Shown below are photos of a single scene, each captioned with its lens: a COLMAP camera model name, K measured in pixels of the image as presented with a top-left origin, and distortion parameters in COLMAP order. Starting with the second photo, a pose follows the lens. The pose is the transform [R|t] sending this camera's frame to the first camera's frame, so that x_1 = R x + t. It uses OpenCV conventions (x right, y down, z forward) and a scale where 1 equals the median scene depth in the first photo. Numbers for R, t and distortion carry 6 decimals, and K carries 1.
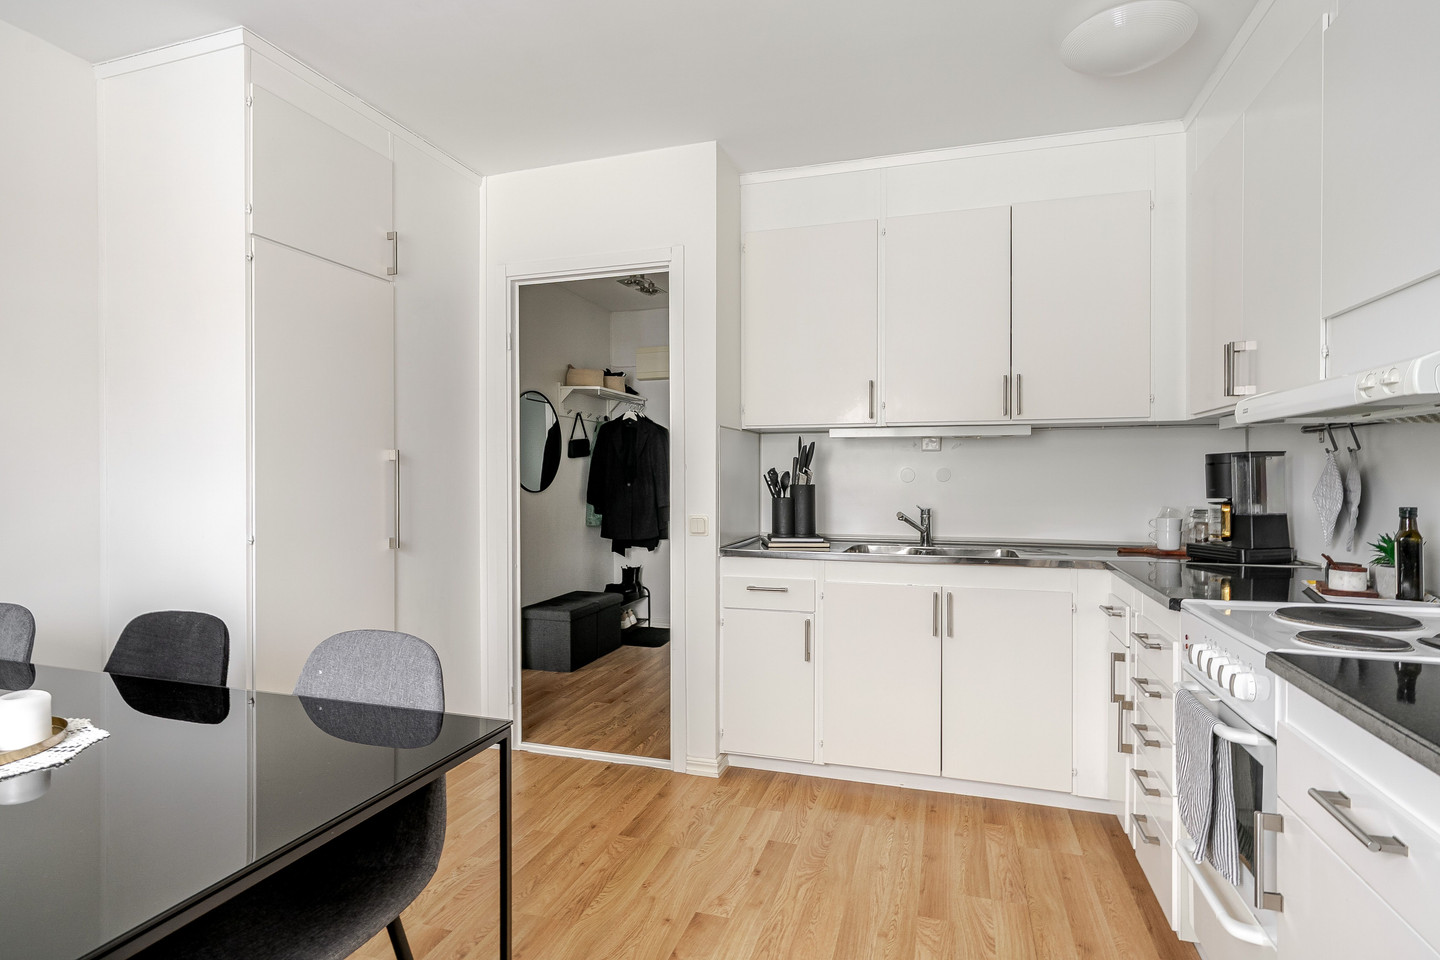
lens RADIAL K [[745.9, 0, 720.0], [0, 745.9, 480.0], [0, 0, 1]] dist [-0.002485, 0.000497]
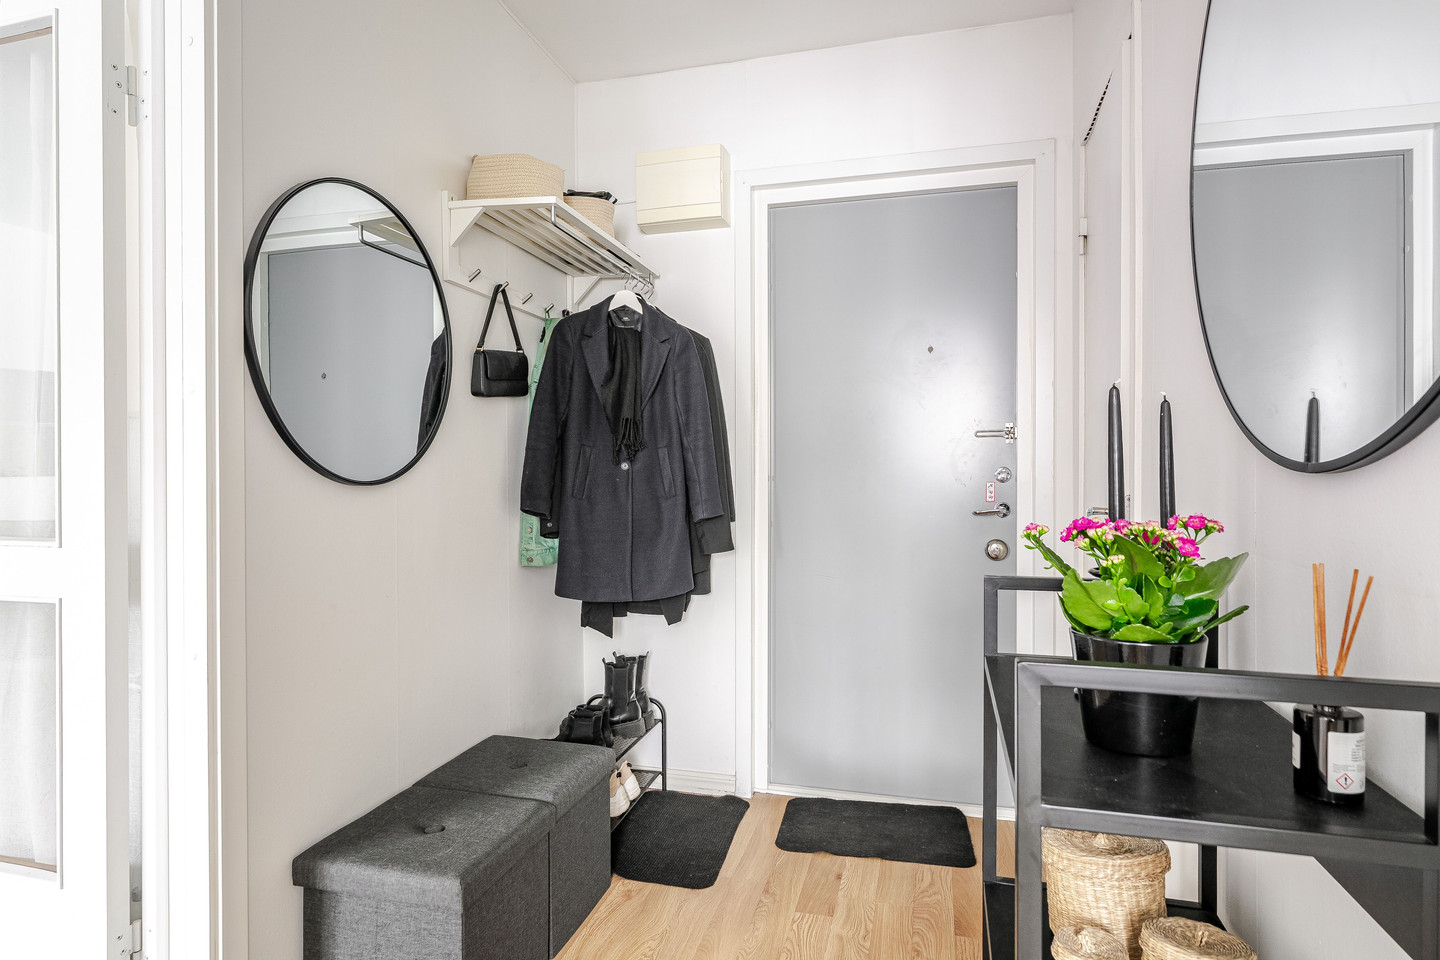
lens RADIAL K [[813.8, 0, 699.1], [0, 813.8, 475.7], [0, 0, 1]] dist [-0.001376, 0.001320]
pose [[0.999485, -0.001745, 0.032052, -0.094533], [0.001811, 0.999996, -0.002028, 0.012179], [-0.032048, 0.002085, 0.999484, 0.546973]]
